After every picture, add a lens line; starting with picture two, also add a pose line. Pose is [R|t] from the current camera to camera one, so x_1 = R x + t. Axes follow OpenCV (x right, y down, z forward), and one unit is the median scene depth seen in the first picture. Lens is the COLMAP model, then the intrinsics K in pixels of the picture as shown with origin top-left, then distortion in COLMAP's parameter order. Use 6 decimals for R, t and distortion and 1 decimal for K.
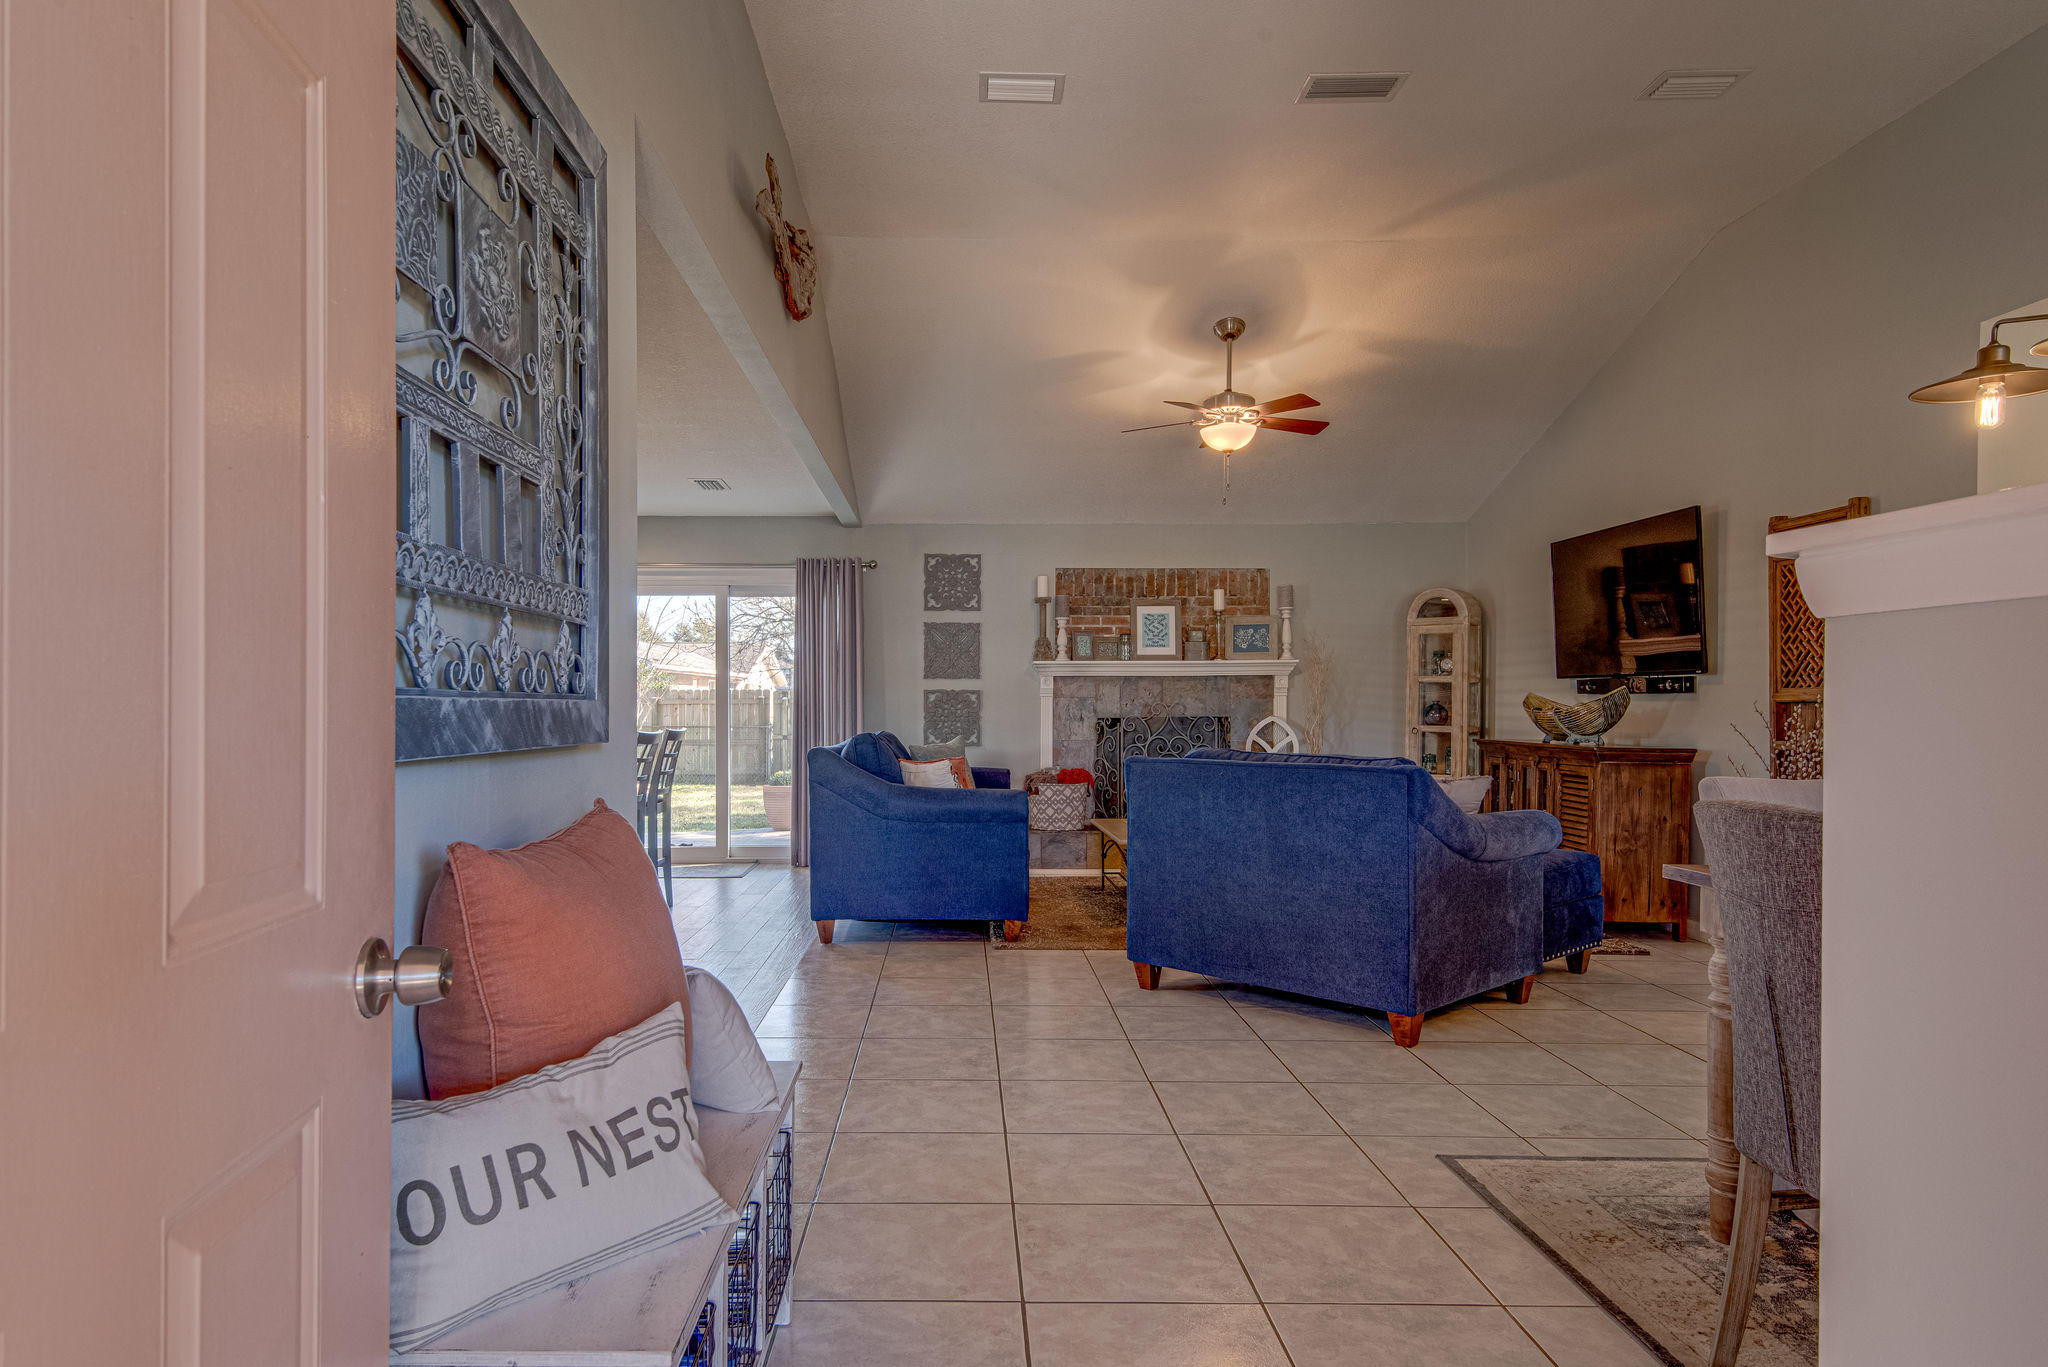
lens RADIAL K [[1203.0, 0, 955.4], [0, 1203.0, 723.4], [0, 0, 1]] dist [0.031946, -0.000312]
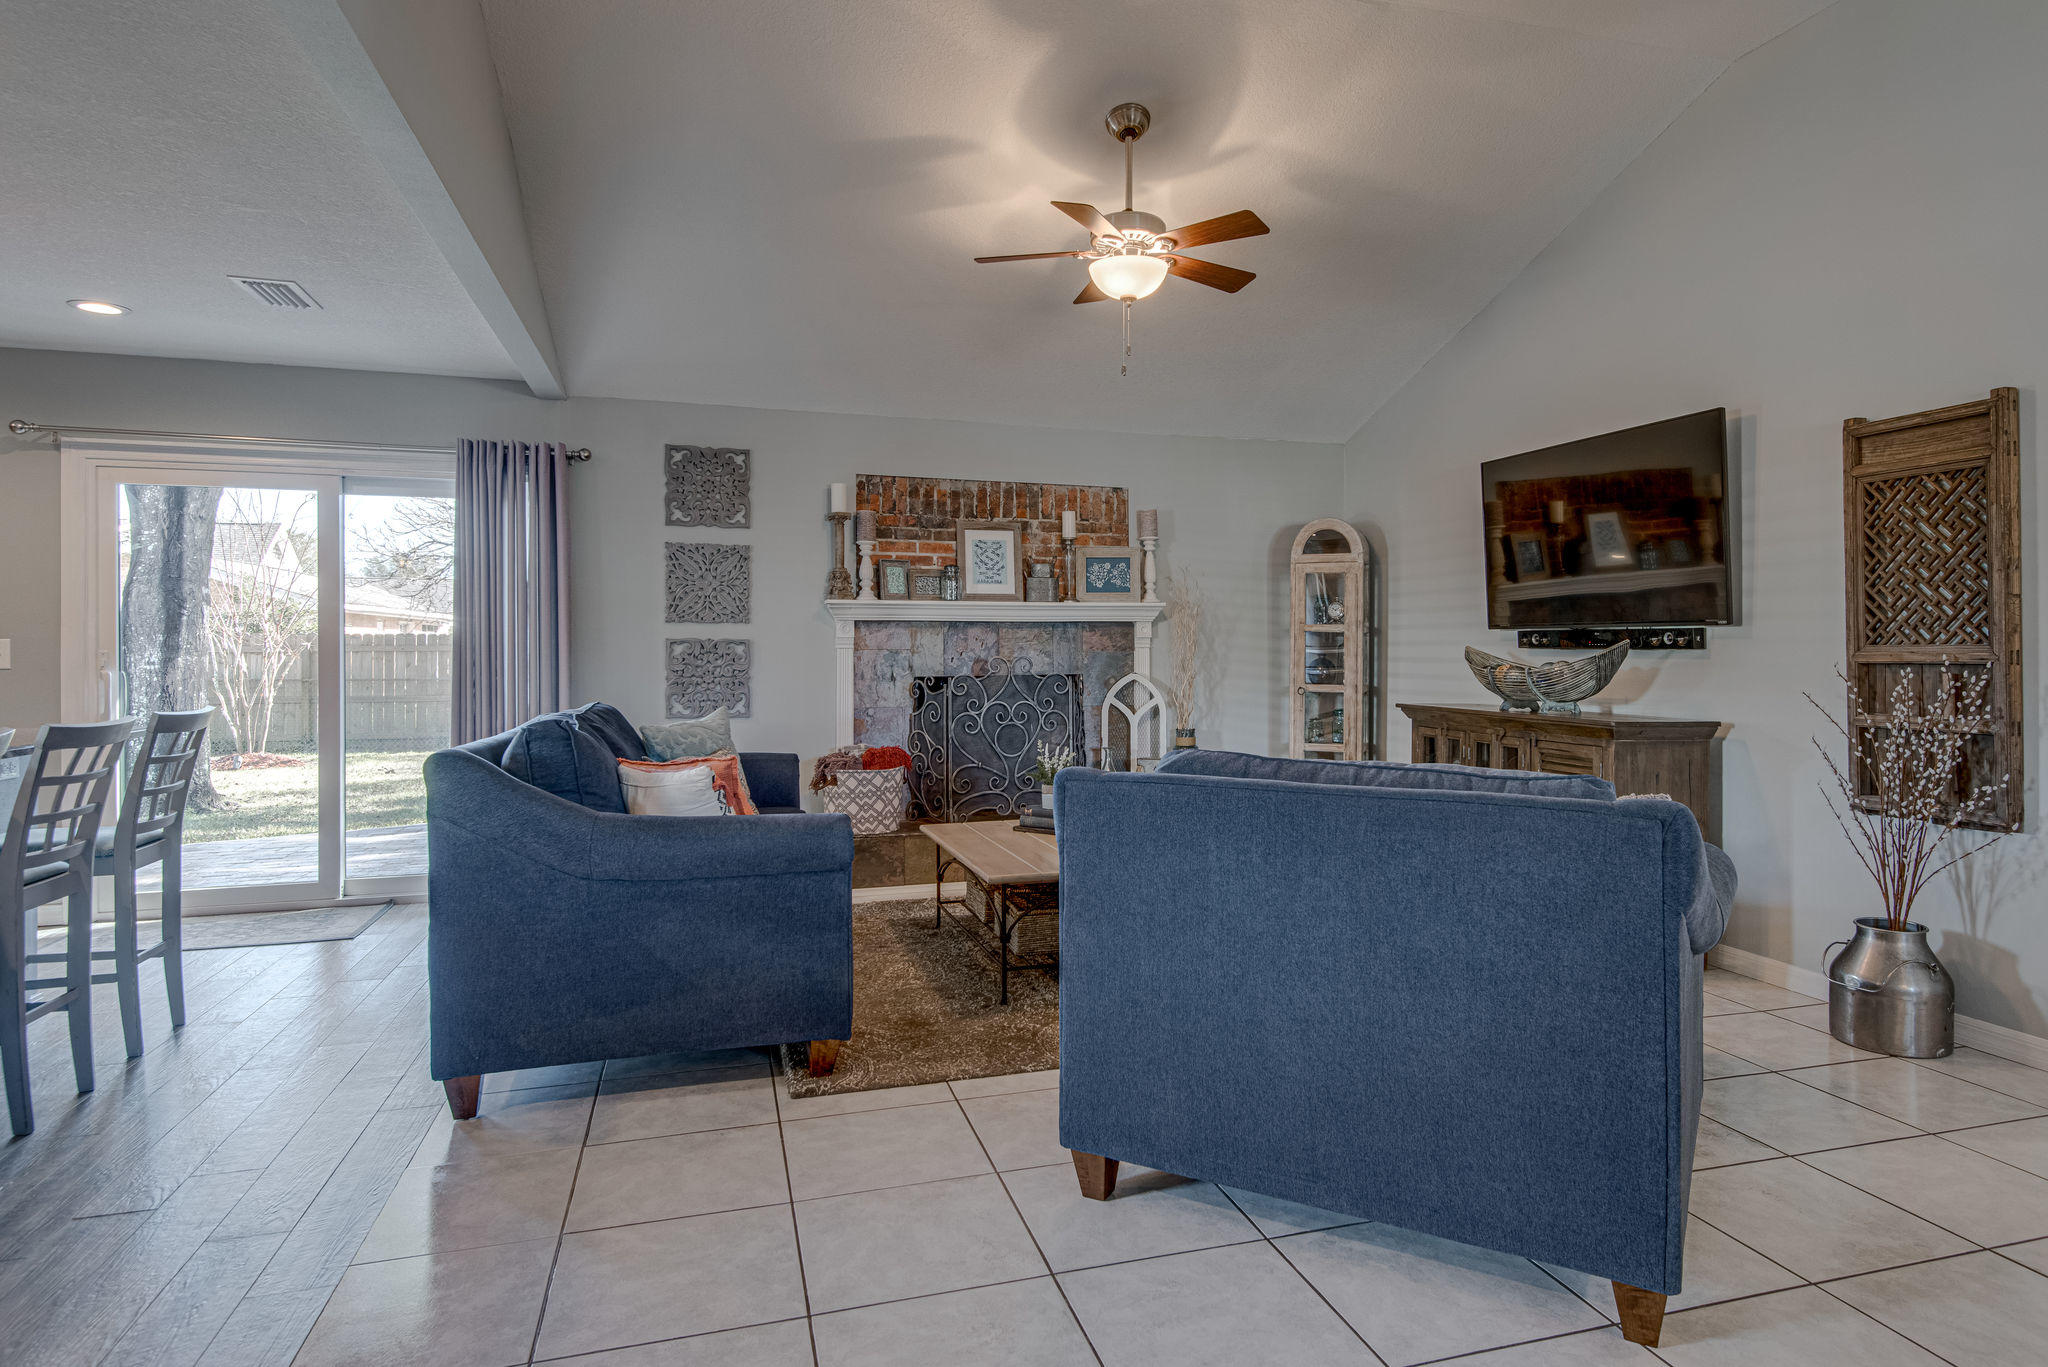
lens RADIAL K [[1167.2, 0, 1088.0], [0, 1167.2, 660.4], [0, 0, 1]] dist [0.026710, -0.002605]
pose [[0.950391, -0.002882, 0.311046, -0.004772], [0.004632, 0.999977, -0.004889, -0.010950], [-0.311025, 0.006087, 0.950382, 0.278849]]
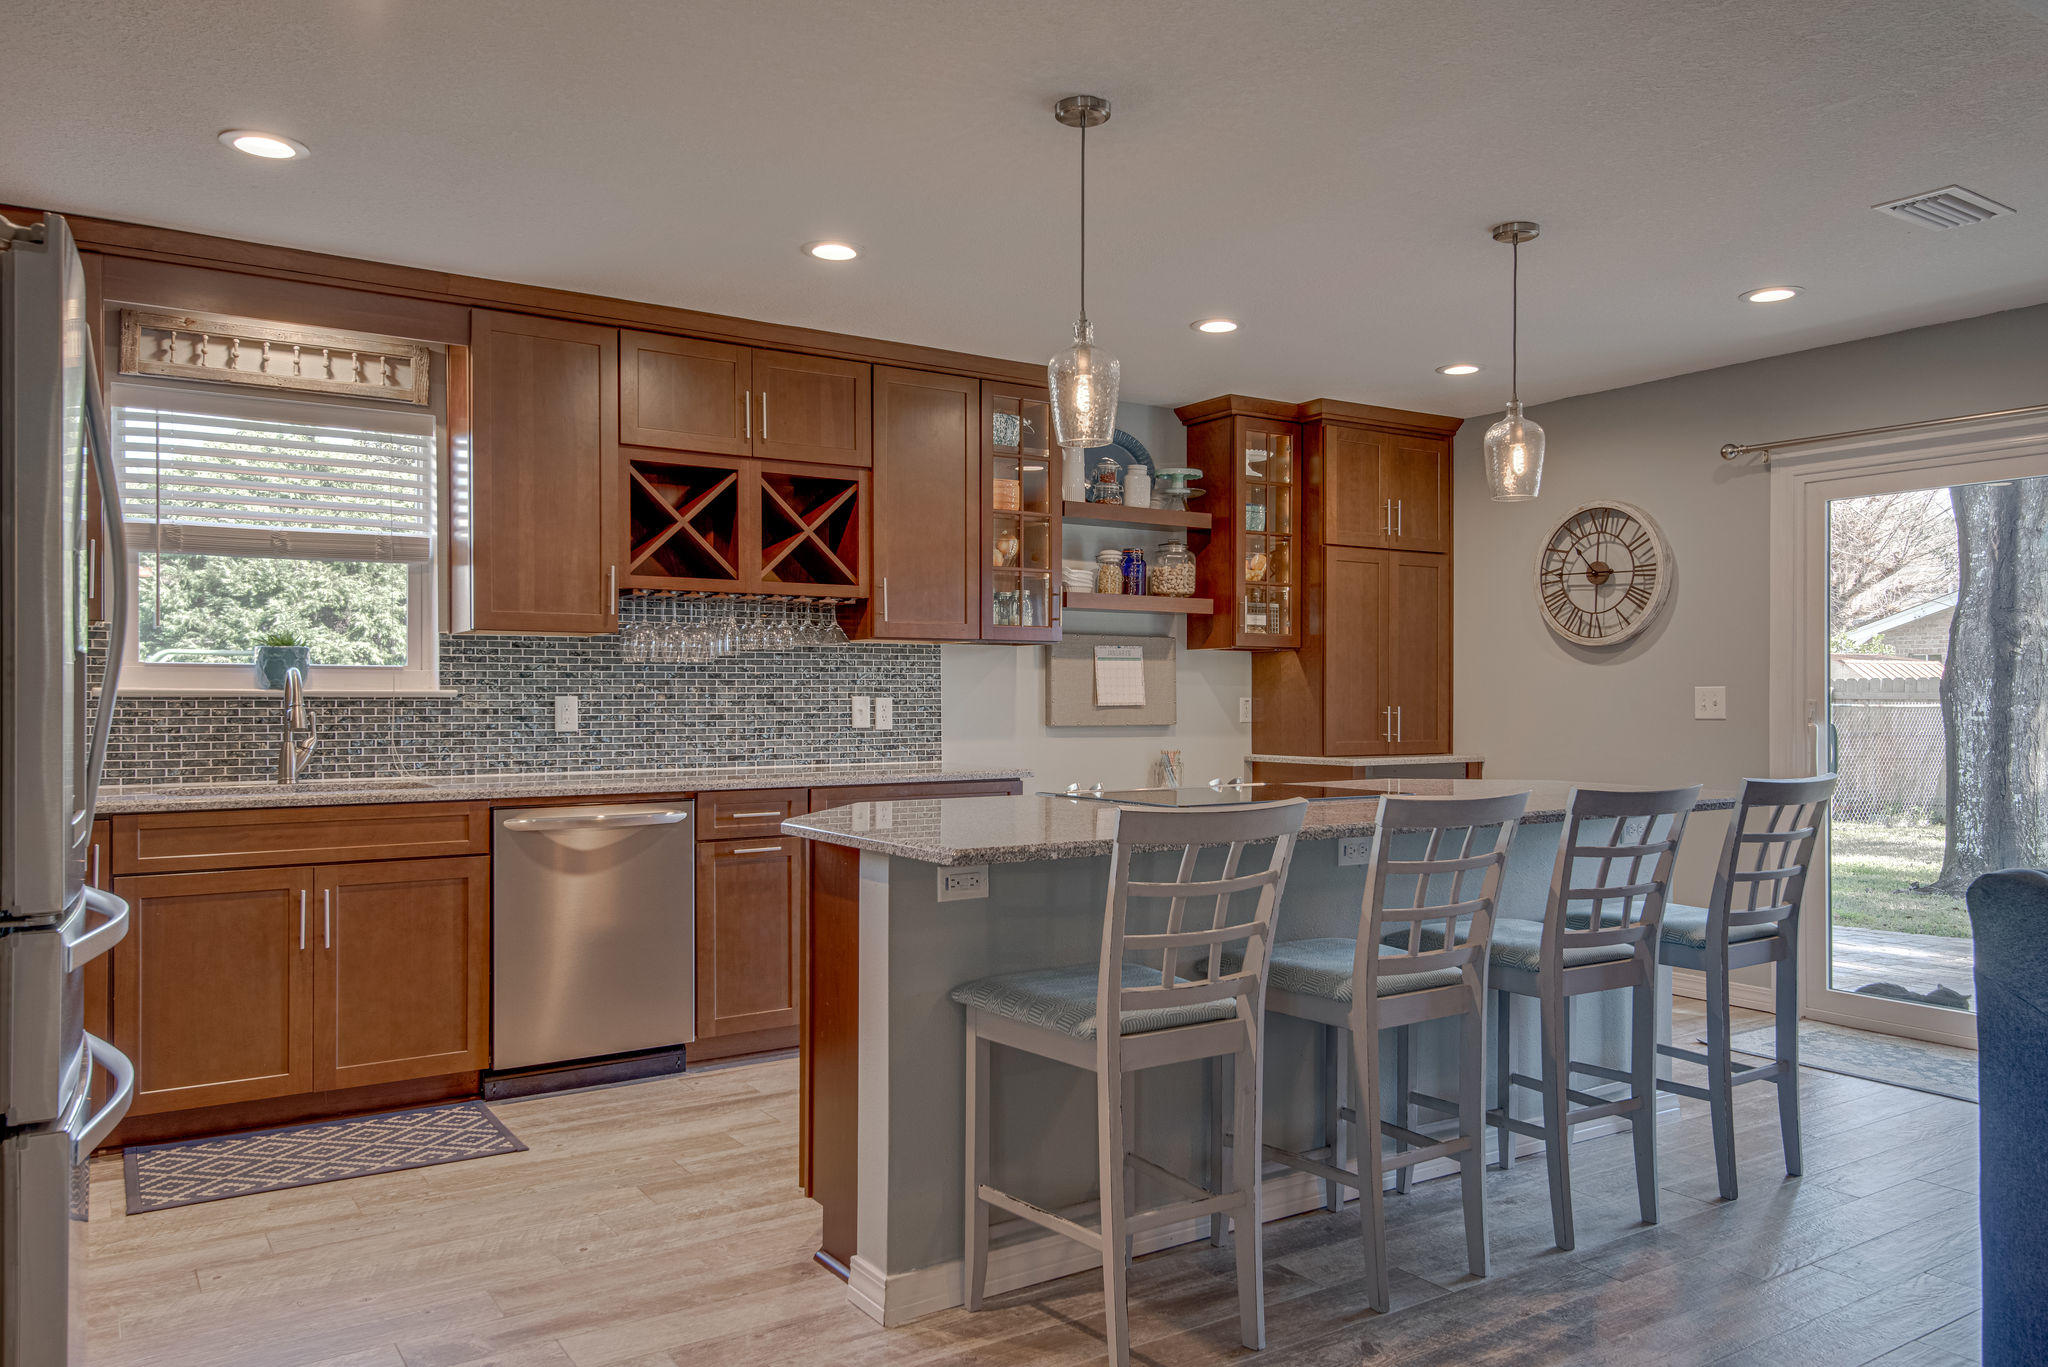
lens RADIAL K [[1455.1, 0, 1024.0], [0, 1455.1, 683.5], [0, 0, 1]] dist [0.043229, -0.003139]
pose [[0.557397, -0.005516, -0.830228, 0.043653], [-0.013132, 0.999794, -0.015459, -0.013950], [0.830143, 0.019520, 0.557209, 0.371665]]
